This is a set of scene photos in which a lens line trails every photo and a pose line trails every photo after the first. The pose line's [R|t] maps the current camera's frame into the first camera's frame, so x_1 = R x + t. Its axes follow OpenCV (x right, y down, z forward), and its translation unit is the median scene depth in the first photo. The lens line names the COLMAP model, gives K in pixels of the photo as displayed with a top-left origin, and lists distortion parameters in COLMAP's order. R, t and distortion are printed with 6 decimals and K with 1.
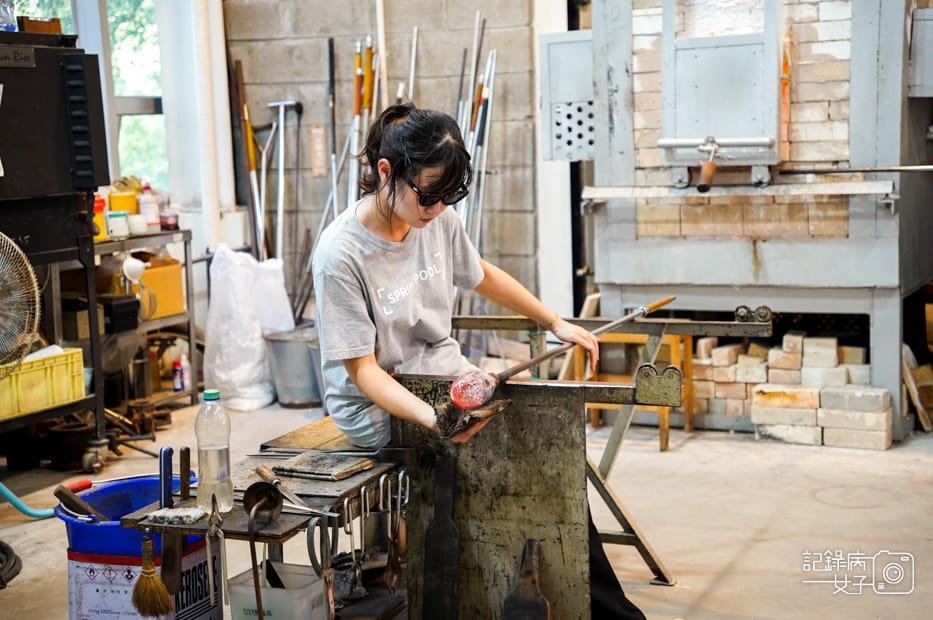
lens RADIAL K [[1627.2, 0, 466.5], [0, 1627.2, 310.0], [0, 0, 1]] dist [0.365963, 0.104473]
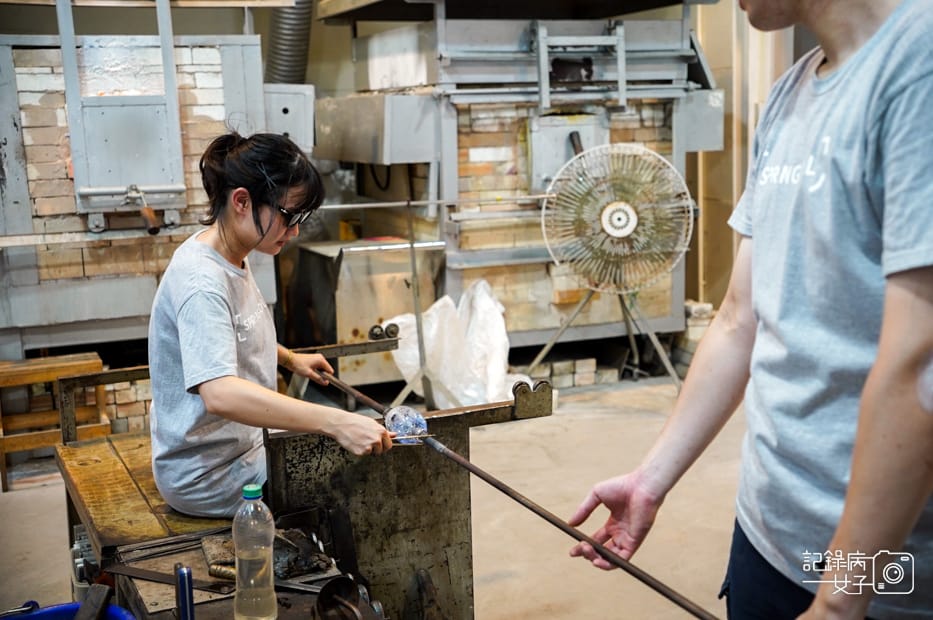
lens RADIAL K [[1198.3, 0, 466.5], [0, 1198.3, 310.0], [0, 0, 1]] dist [0.004323, 0.549080]
pose [[0.700635, -0.103774, 0.705933, -0.271648], [0.107619, 0.993418, 0.039223, -0.028507], [-0.705357, 0.048491, 0.707192, 0.264323]]
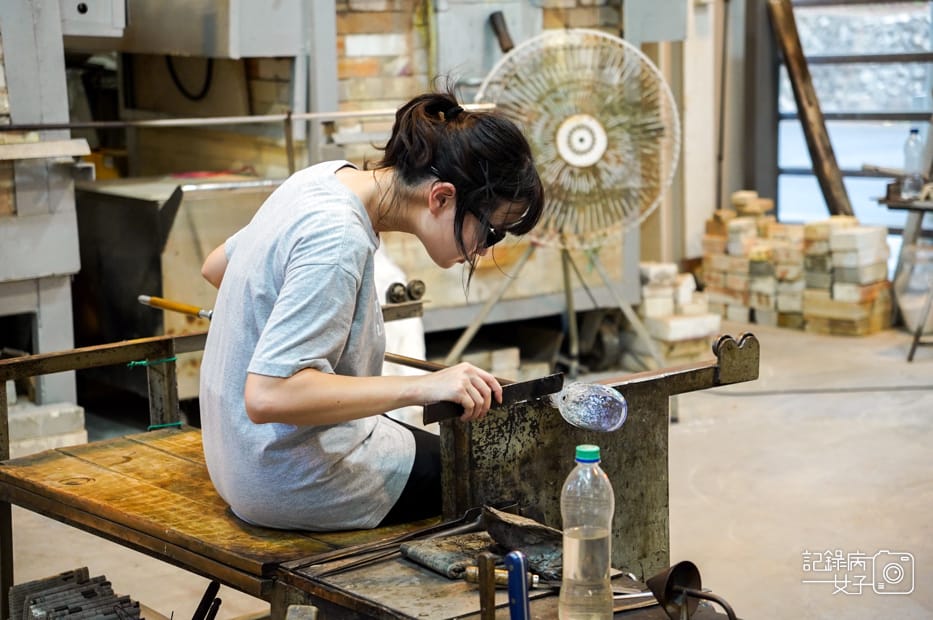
lens RADIAL K [[1959.1, 0, 466.5], [0, 1959.1, 310.0], [0, 0, 1]] dist [0.536060, 0.132364]
pose [[0.515580, -0.118718, 0.848577, -0.458362], [0.123979, 0.990269, 0.063213, -0.033424], [-0.847825, 0.072615, 0.525282, 0.337502]]
